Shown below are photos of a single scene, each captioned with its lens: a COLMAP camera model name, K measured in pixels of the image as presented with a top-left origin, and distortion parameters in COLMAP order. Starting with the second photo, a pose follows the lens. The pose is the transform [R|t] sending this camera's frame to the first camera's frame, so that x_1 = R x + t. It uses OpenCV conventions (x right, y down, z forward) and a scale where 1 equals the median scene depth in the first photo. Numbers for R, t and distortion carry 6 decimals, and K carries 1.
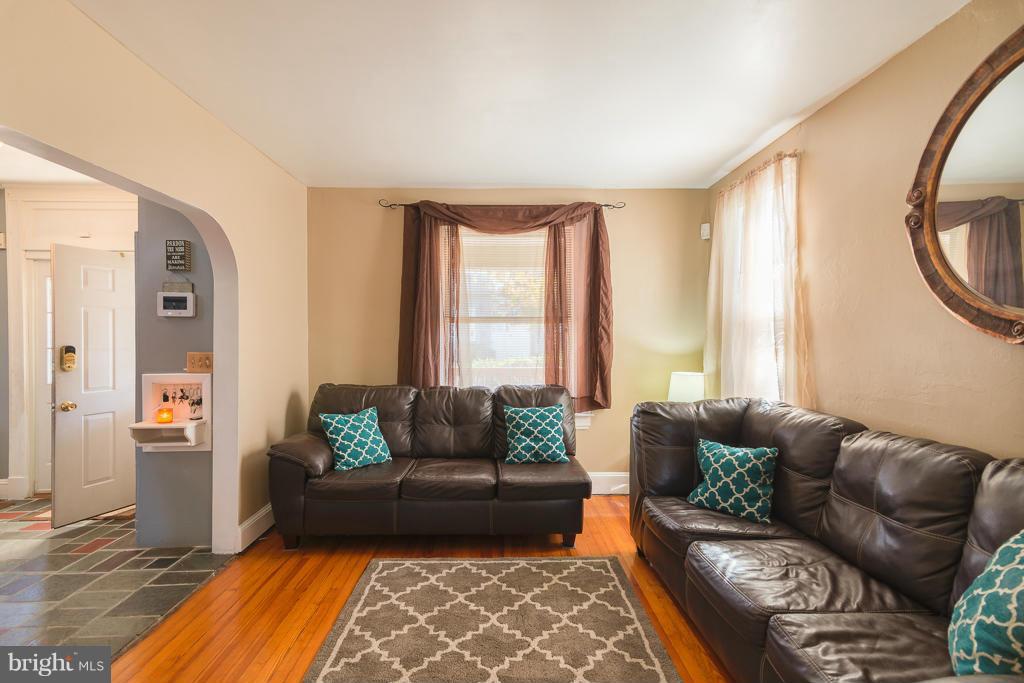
lens RADIAL K [[488.2, 0, 500.6], [0, 488.2, 337.3], [0, 0, 1]] dist [0.014877, -0.000081]
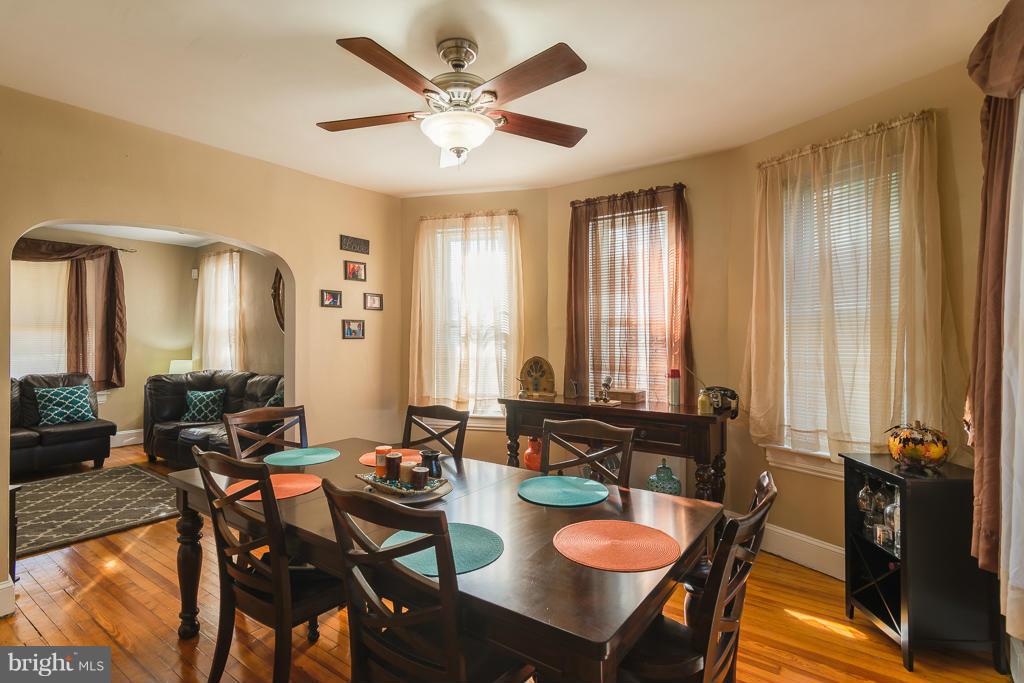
lens RADIAL K [[509.5, 0, 511.8], [0, 509.5, 338.2], [0, 0, 1]] dist [0.001278, -0.000049]
pose [[0.596990, 0.004633, 0.802235, -0.415980], [0.000143, 0.999983, -0.005882, 0.008729], [-0.802249, 0.003626, 0.596979, -1.149501]]
